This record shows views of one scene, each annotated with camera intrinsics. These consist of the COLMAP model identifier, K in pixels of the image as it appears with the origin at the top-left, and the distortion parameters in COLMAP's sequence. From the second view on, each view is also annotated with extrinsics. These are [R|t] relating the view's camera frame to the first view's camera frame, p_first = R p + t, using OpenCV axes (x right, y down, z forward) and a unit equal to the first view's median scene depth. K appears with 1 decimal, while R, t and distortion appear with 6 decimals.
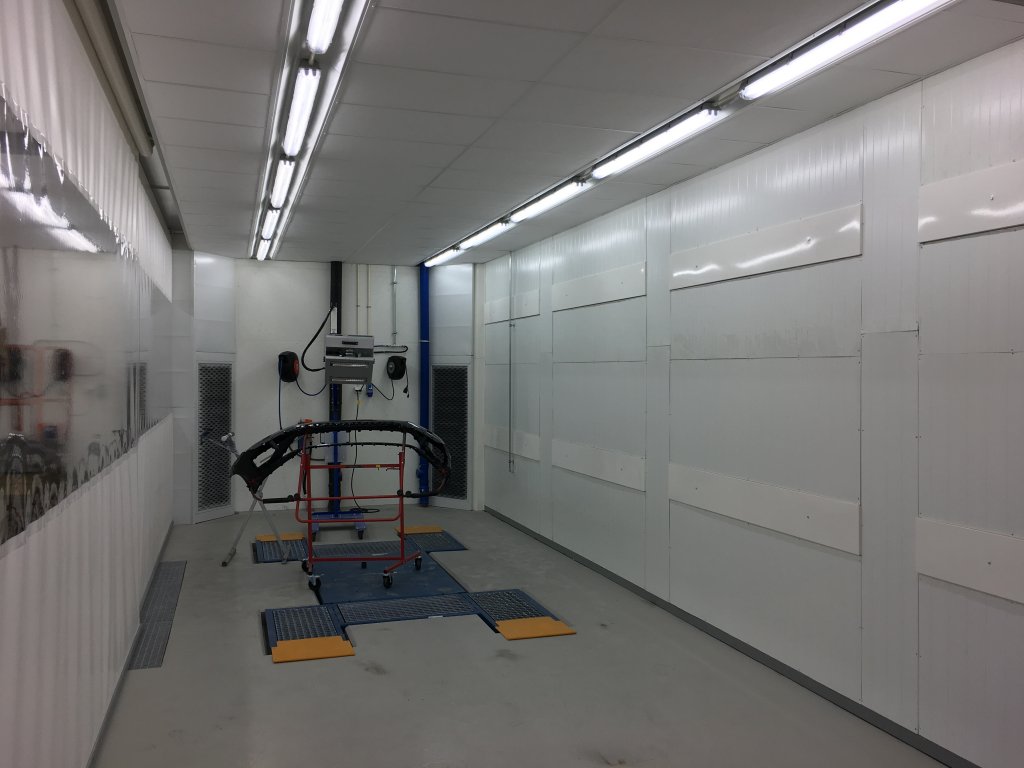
lens RADIAL K [[876.1, 0, 513.0], [0, 876.1, 382.9], [0, 0, 1]] dist [0.041288, -0.026009]
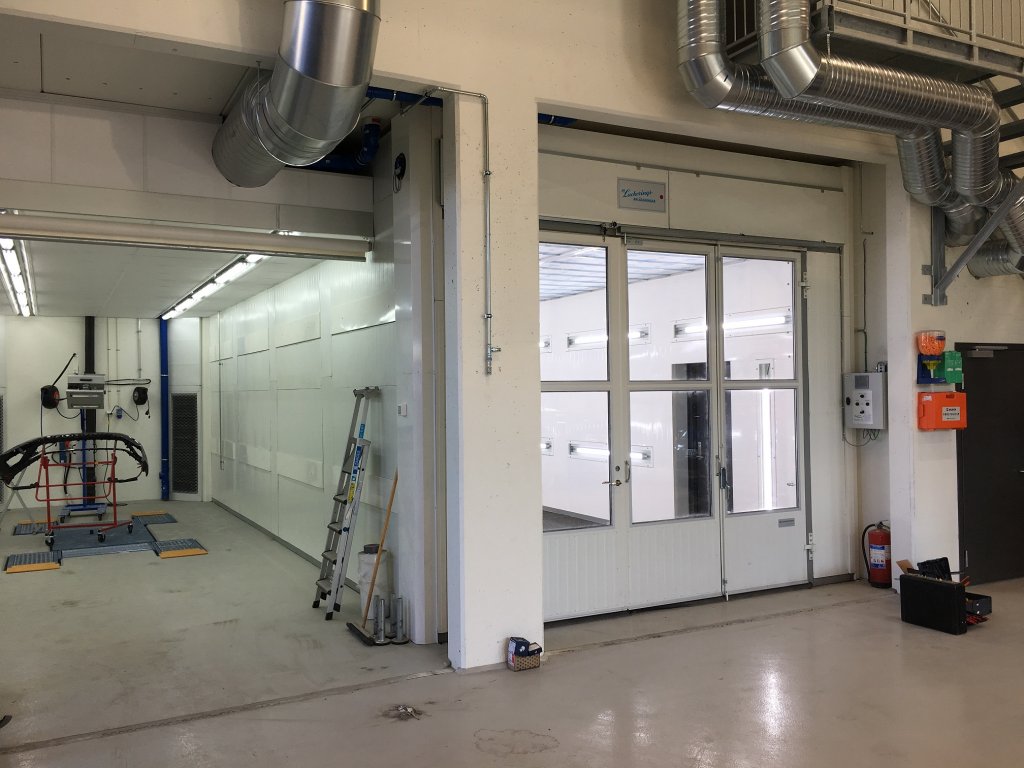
lens RADIAL K [[876.1, 0, 510.9], [0, 876.1, 383.7], [0, 0, 1]] dist [0.041288, -0.026009]
pose [[0.985068, -0.017680, 0.171253, 0.192750], [0.021472, 0.999563, -0.020314, 0.003335], [-0.170819, 0.023688, 0.985018, -0.412304]]
